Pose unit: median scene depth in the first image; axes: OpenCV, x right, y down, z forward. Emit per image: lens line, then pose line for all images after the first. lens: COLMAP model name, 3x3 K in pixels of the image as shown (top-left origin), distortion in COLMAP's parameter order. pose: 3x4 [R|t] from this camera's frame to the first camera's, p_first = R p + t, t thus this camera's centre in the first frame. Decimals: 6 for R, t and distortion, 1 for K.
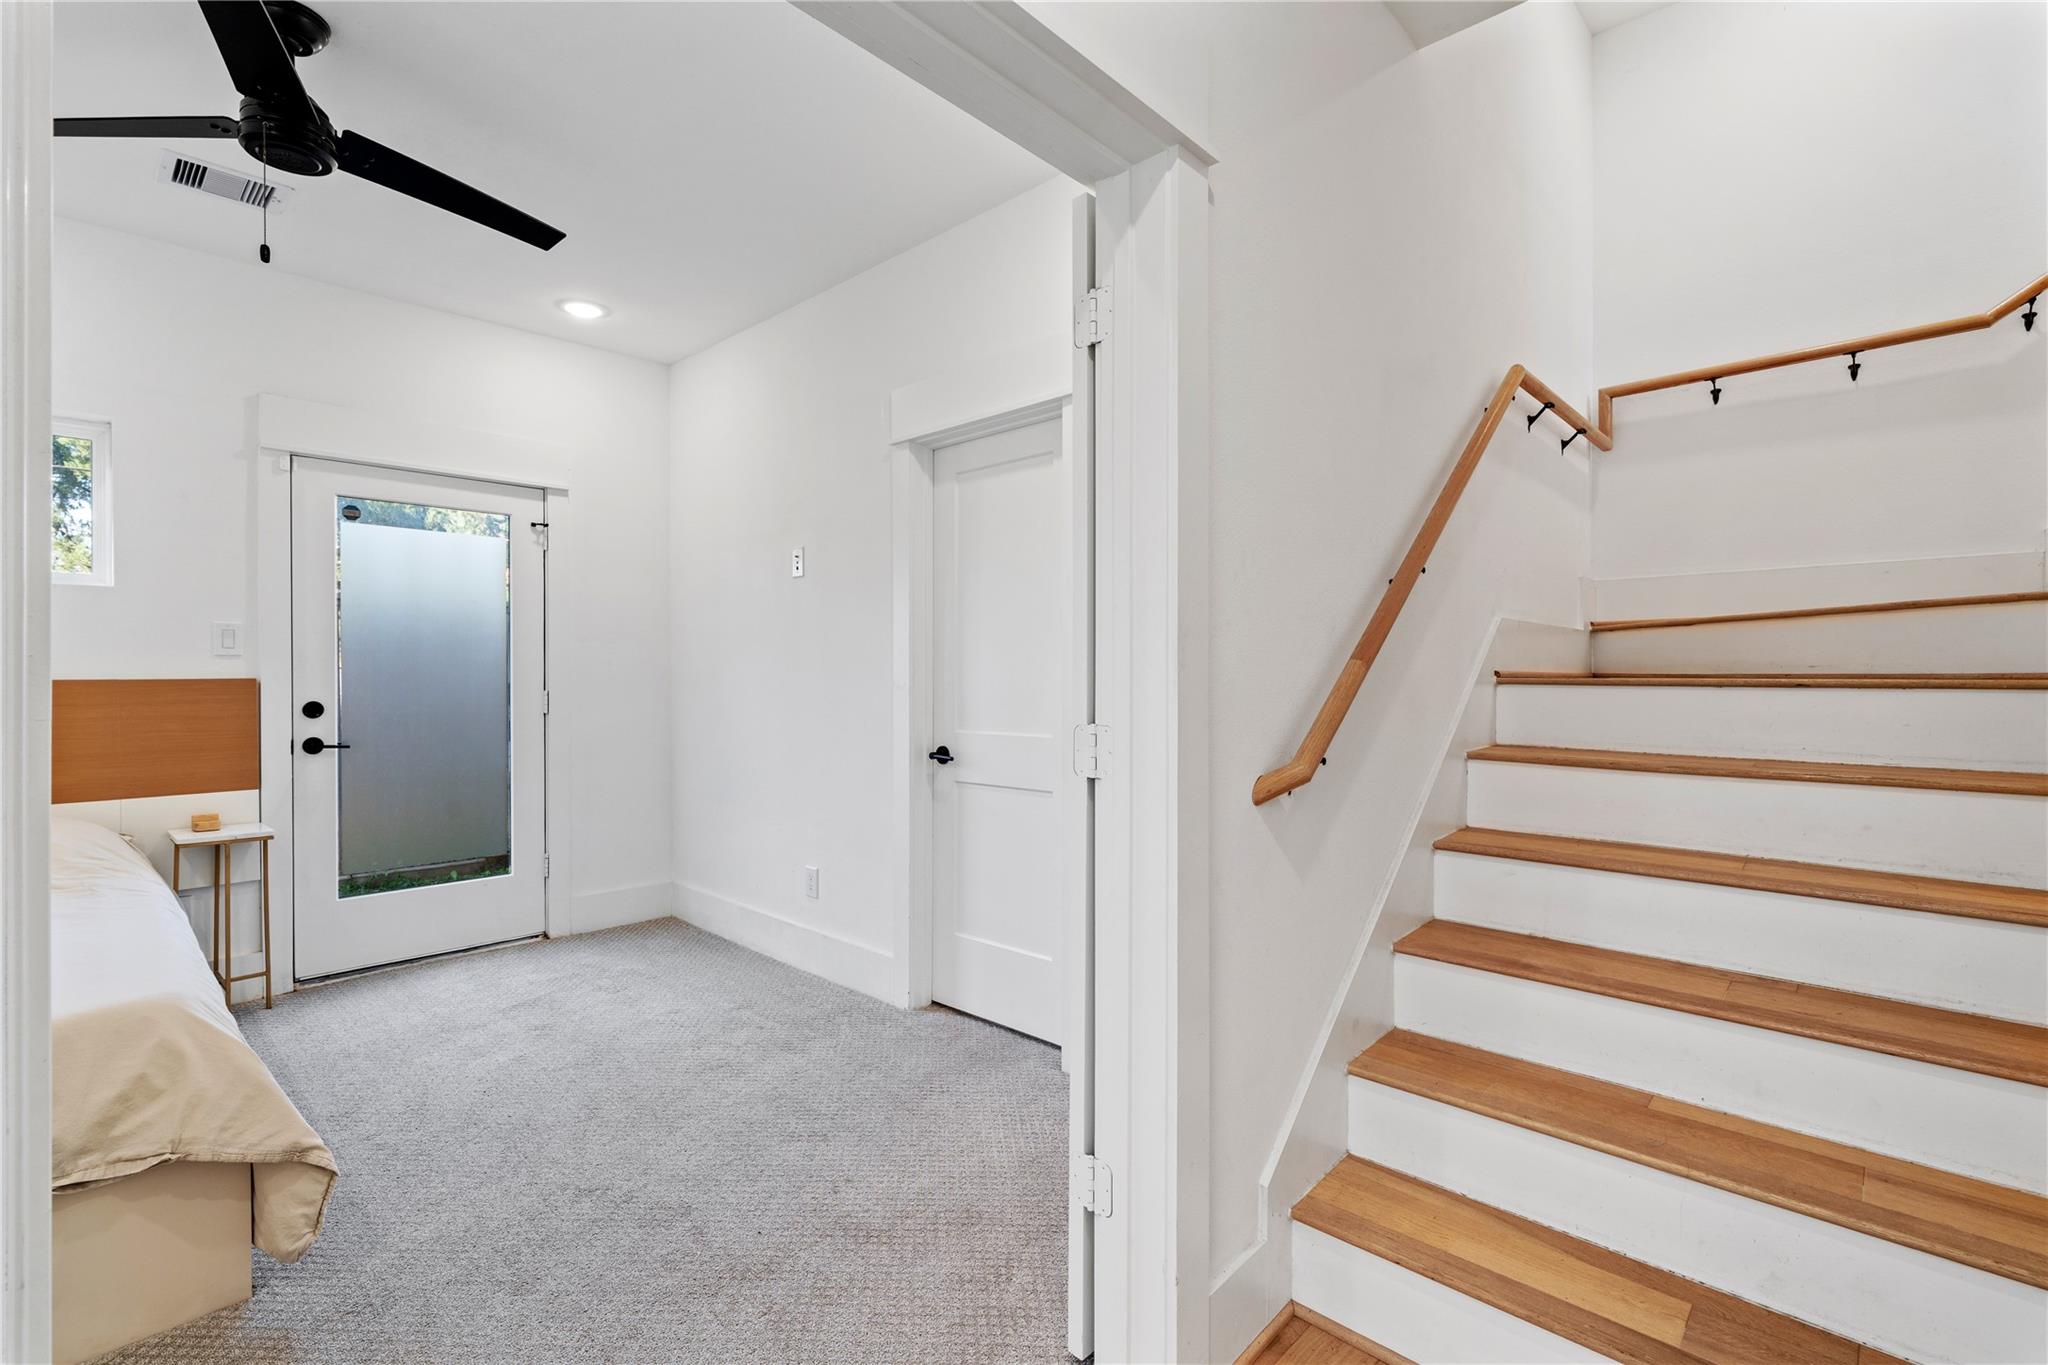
lens RADIAL K [[919.0, 0, 1019.8], [0, 919.0, 679.7], [0, 0, 1]] dist [-0.007536, 0.001679]
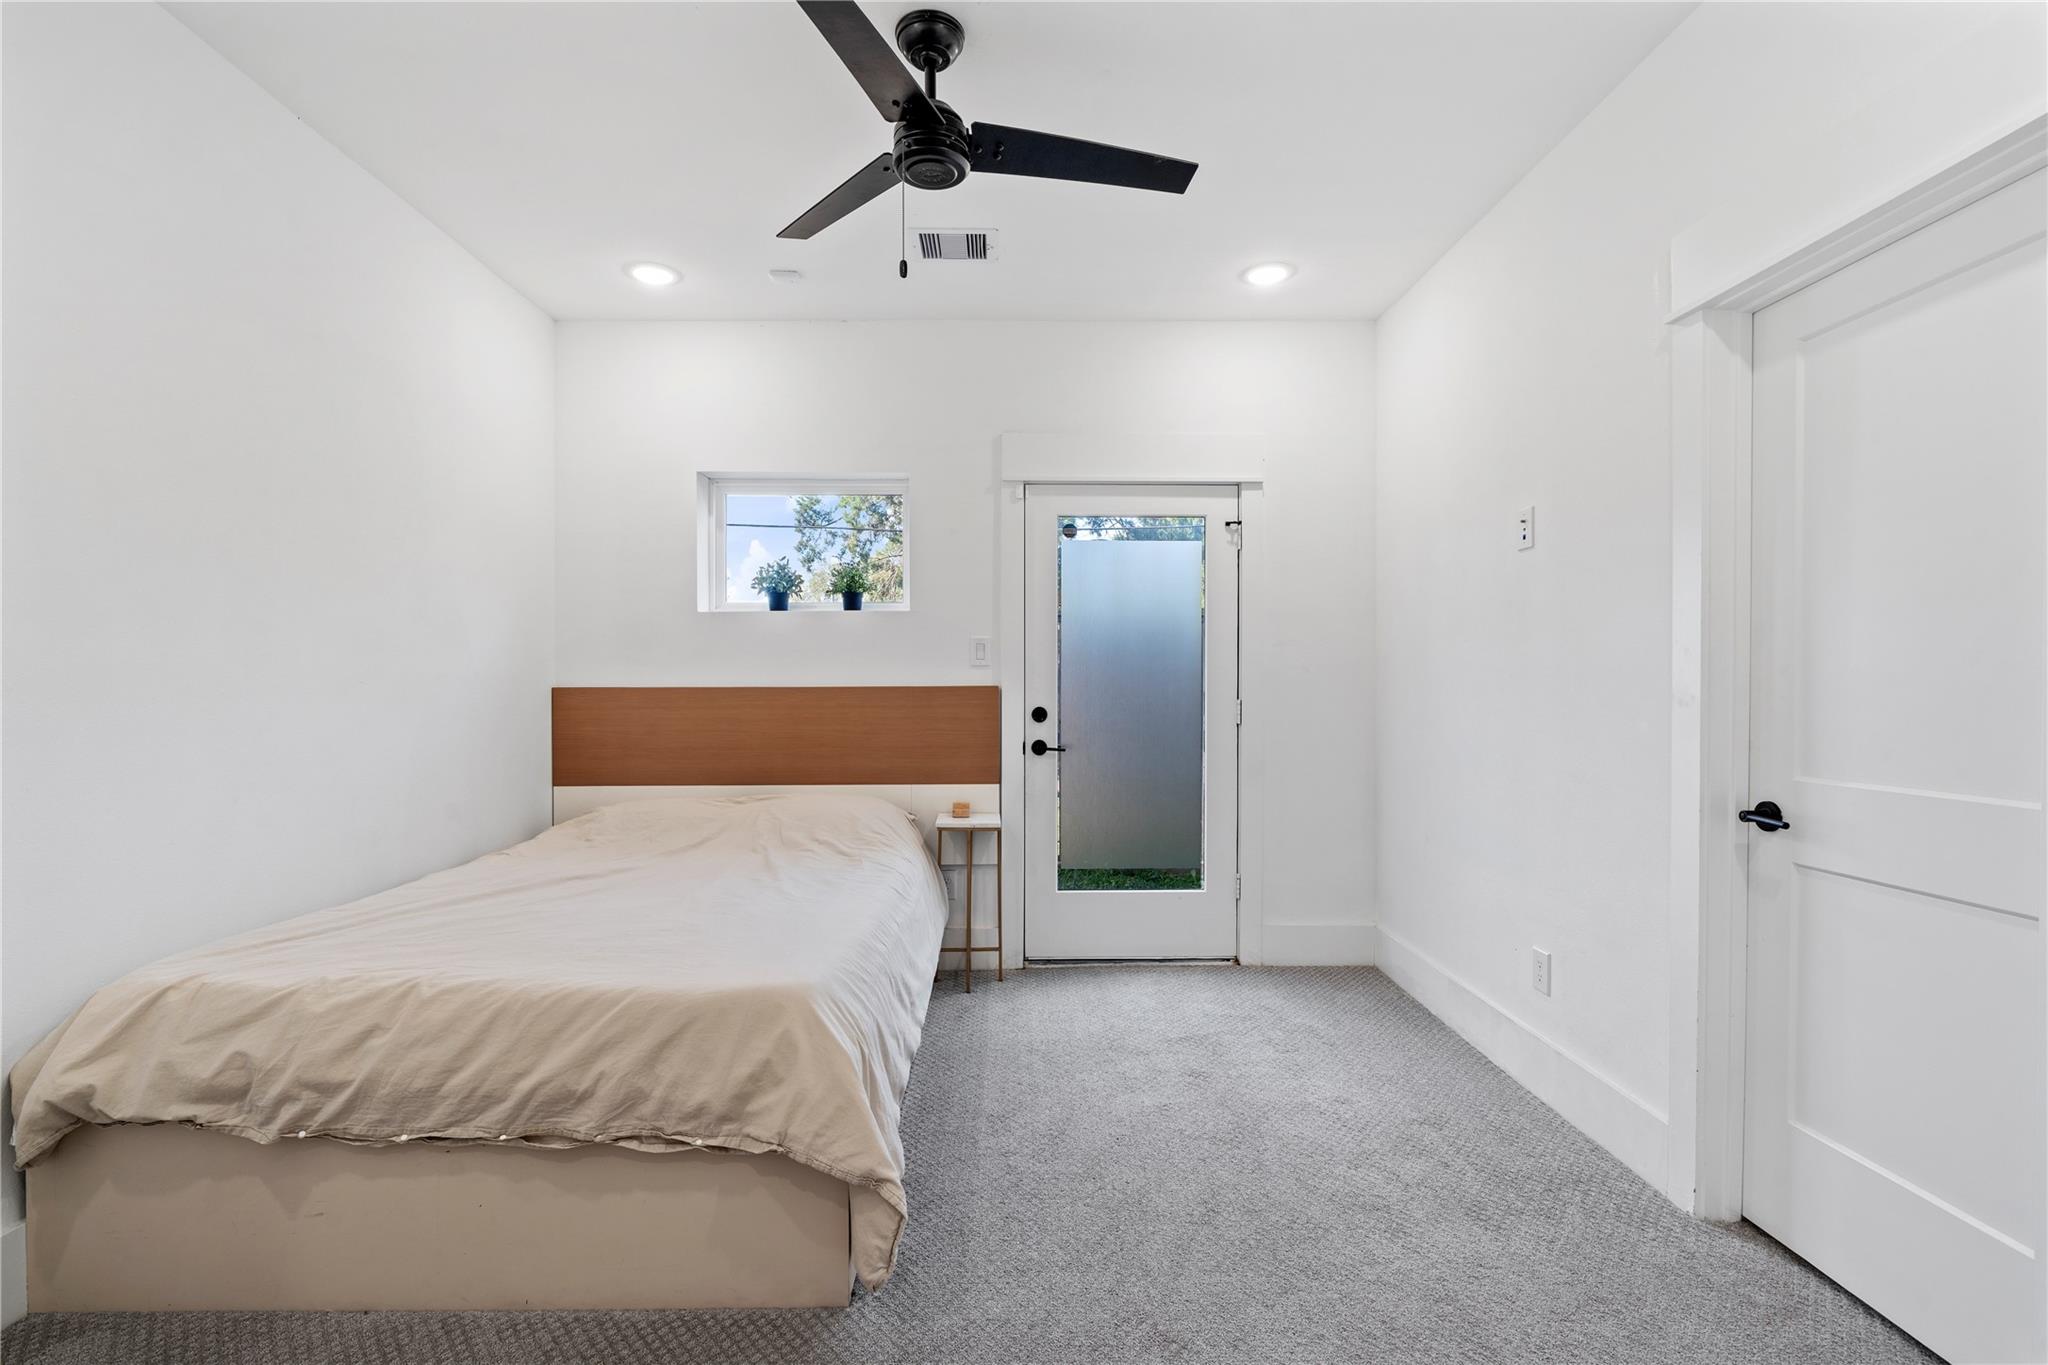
lens RADIAL K [[919.0, 0, 1031.4], [0, 919.0, 691.1], [0, 0, 1]] dist [-0.007536, 0.001679]
pose [[0.700930, 0.005987, -0.713205, 0.004722], [-0.003543, 0.999982, 0.004913, -0.000801], [0.713221, -0.000917, 0.700939, 0.239726]]
